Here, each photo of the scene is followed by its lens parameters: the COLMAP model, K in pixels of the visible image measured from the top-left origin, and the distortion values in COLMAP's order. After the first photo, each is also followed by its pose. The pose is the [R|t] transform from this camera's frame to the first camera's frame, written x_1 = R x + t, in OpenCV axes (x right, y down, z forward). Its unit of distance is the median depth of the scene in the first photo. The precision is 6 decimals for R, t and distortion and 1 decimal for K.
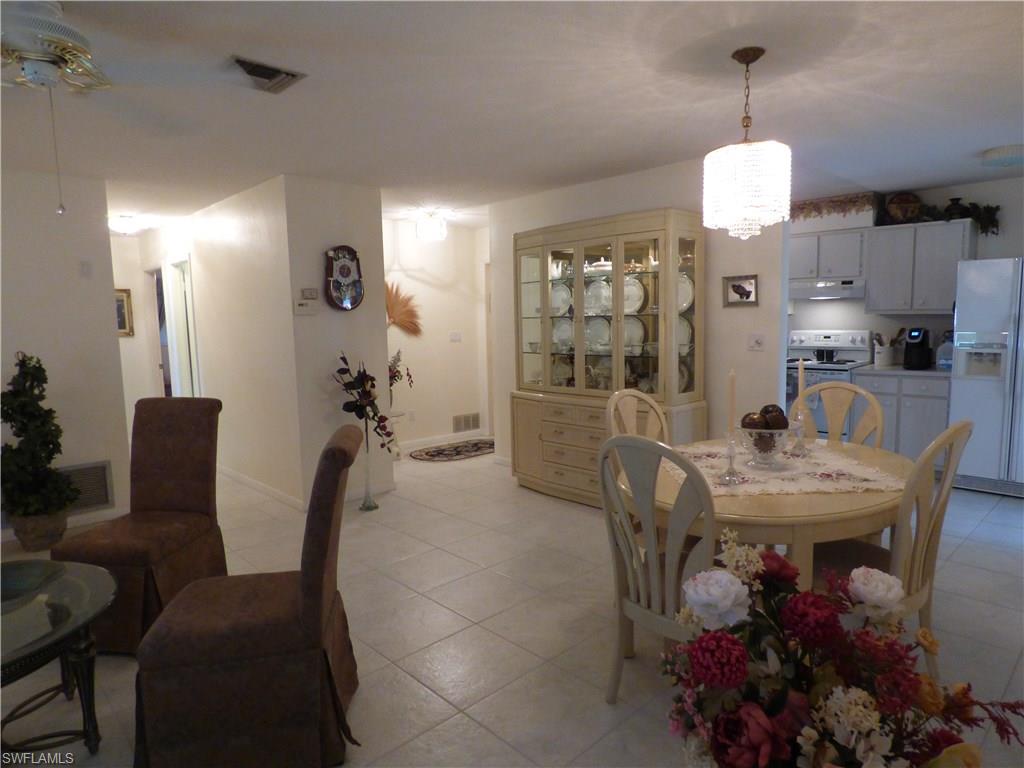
lens RADIAL K [[626.1, 0, 512.1], [0, 626.1, 382.9], [0, 0, 1]] dist [-0.016080, 0.002999]
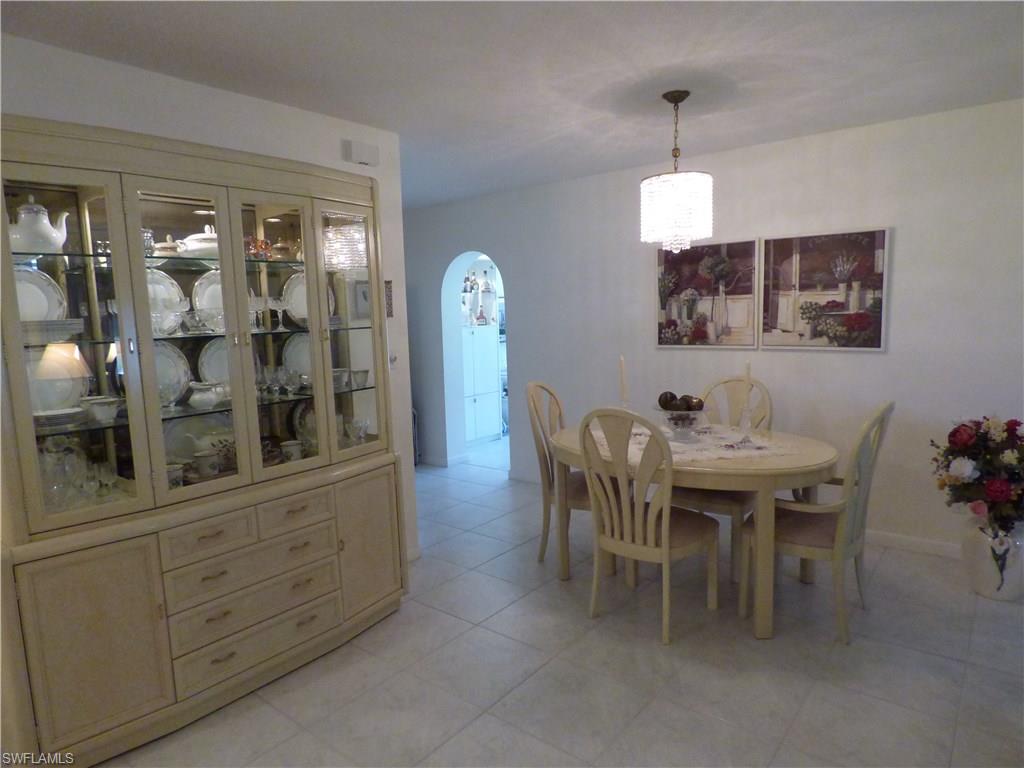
lens RADIAL K [[626.1, 0, 521.5], [0, 626.1, 383.0], [0, 0, 1]] dist [-0.016080, 0.002999]
pose [[-0.139212, -0.087226, 0.986414, -0.668827], [0.136767, 0.984873, 0.106392, -0.128215], [-0.980773, 0.149719, -0.125177, 1.266072]]
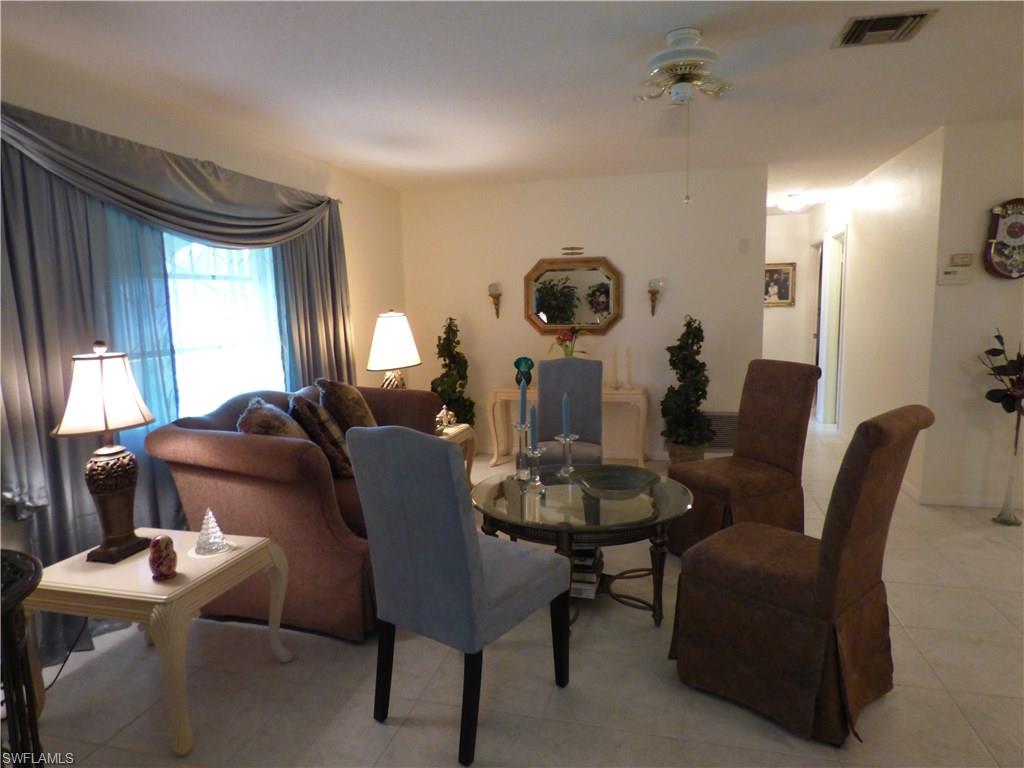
lens RADIAL K [[626.1, 0, 511.4], [0, 626.1, 381.4], [0, 0, 1]] dist [-0.016080, 0.002999]
pose [[0.523507, 0.119568, -0.843590, 0.107514], [-0.086312, 0.992453, 0.087105, 0.003848], [0.847638, 0.027212, 0.529876, 0.022435]]
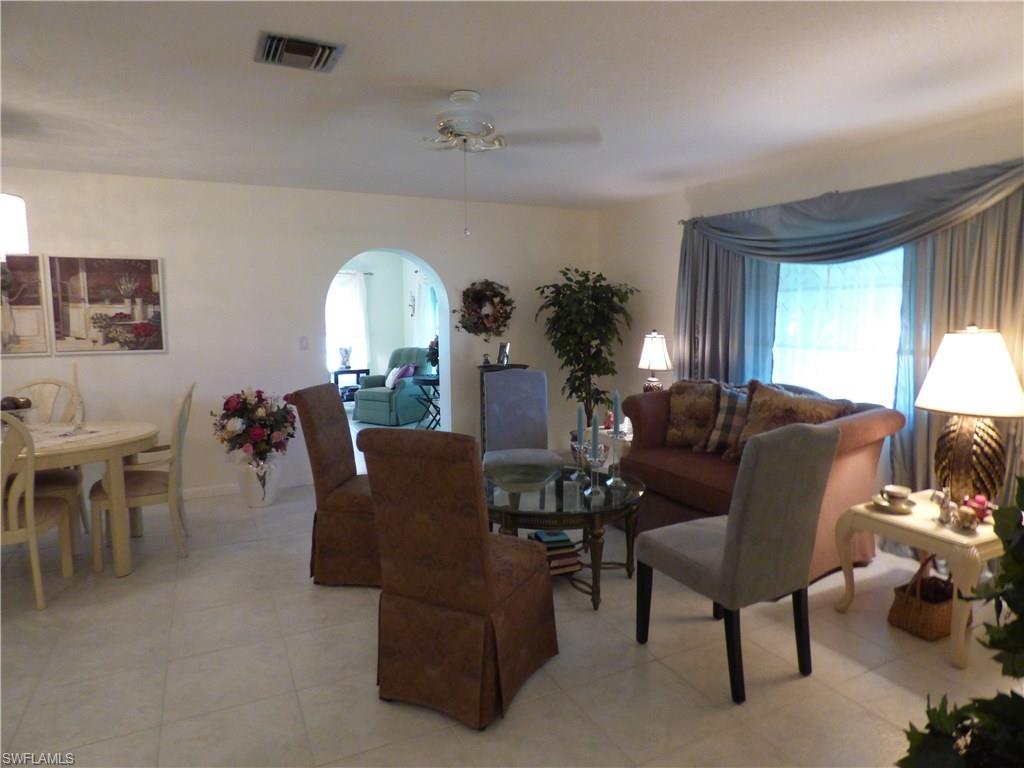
lens RADIAL K [[626.1, 0, 514.8], [0, 626.1, 385.3], [0, 0, 1]] dist [-0.016080, 0.002999]
pose [[-0.955739, -0.004241, 0.294185, -0.884148], [0.059604, 0.976372, 0.207713, -0.157992], [-0.288115, 0.216054, -0.932904, 1.655564]]
